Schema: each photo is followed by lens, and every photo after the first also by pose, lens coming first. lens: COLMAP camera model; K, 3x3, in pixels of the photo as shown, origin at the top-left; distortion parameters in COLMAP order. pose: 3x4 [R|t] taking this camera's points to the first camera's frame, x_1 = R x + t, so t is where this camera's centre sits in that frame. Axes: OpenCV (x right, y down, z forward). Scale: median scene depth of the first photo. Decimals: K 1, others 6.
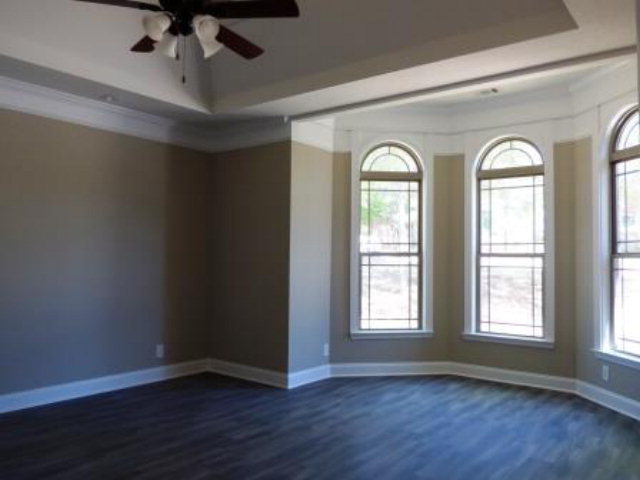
lens RADIAL K [[518.2, 0, 320.0], [0, 518.2, 240.0], [0, 0, 1]] dist [-0.029424, -0.003568]
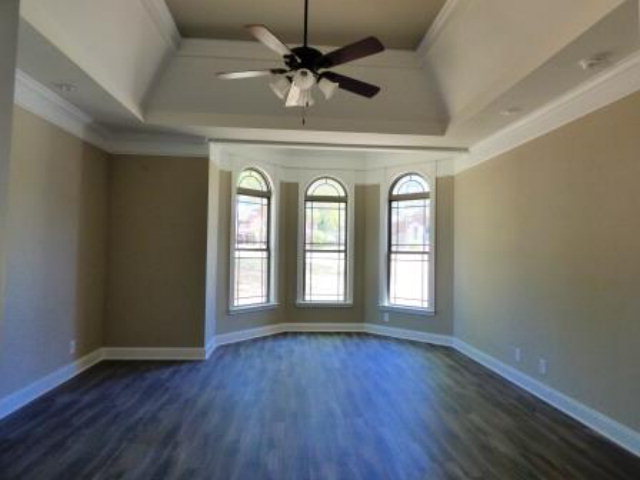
lens RADIAL K [[392.3, 0, 320.0], [0, 392.3, 240.0], [0, 0, 1]] dist [-0.006187, -0.001824]
pose [[0.736483, 0.020926, 0.676132, -0.471862], [-0.032527, 0.999461, 0.004498, -0.009588], [-0.675674, -0.025305, 0.736766, 0.126016]]
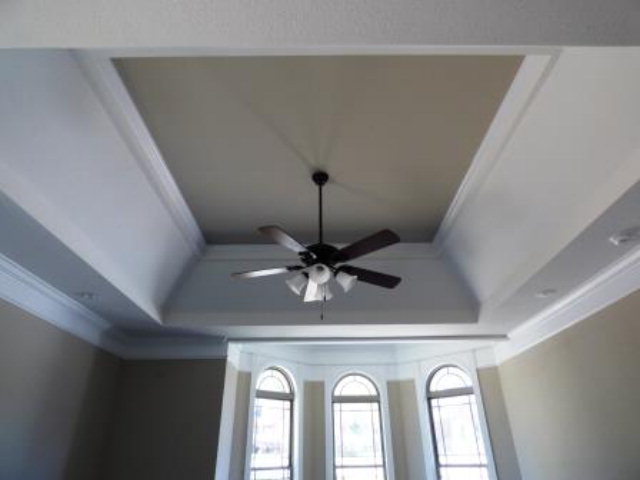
lens RADIAL K [[392.3, 0, 320.0], [0, 392.3, 240.0], [0, 0, 1]] dist [-0.006187, -0.001824]
pose [[0.787626, 0.283929, 0.546835, -0.431406], [-0.001569, 0.888421, -0.459027, -0.025922], [-0.616151, 0.360684, 0.700189, 0.158128]]
